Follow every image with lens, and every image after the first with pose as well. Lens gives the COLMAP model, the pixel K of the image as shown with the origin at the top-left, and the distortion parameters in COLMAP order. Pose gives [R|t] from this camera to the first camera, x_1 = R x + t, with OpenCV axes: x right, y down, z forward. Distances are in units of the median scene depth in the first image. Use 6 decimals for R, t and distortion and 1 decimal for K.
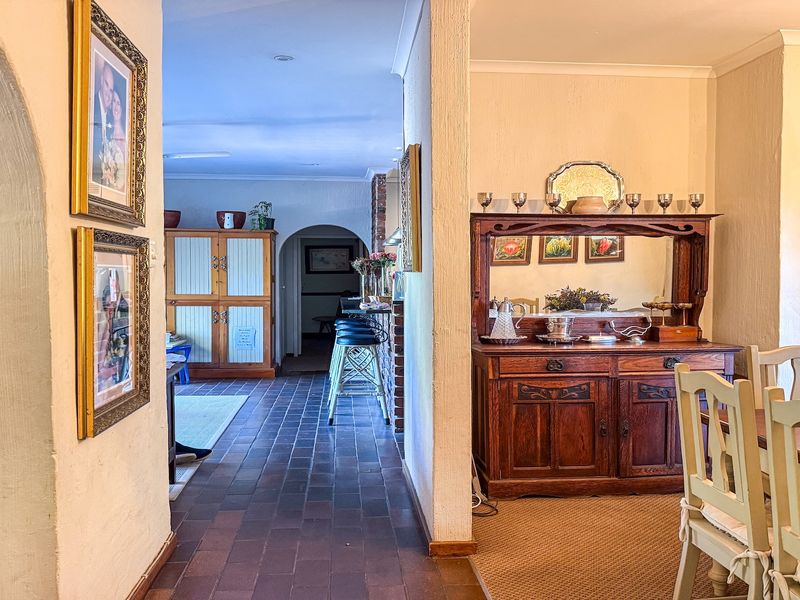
lens RADIAL K [[757.3, 0, 403.5], [0, 757.3, 297.0], [0, 0, 1]] dist [0.002365, 0.000000]
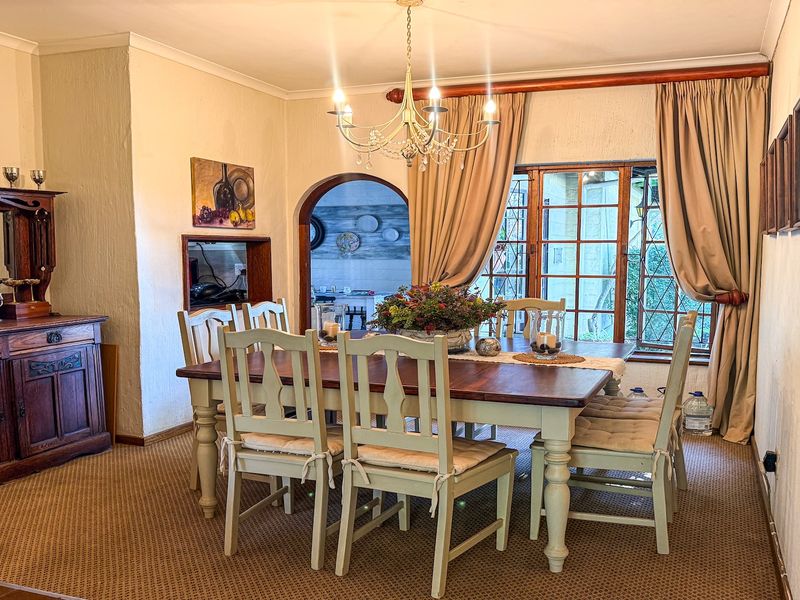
lens RADIAL K [[757.3, 0, 405.7], [0, 757.3, 302.3], [0, 0, 1]] dist [0.002365, 0.000000]
pose [[0.507907, -0.063331, 0.859081, -0.278013], [0.025340, 0.997961, 0.058587, -0.007963], [-0.861039, -0.007988, 0.508476, 0.072615]]
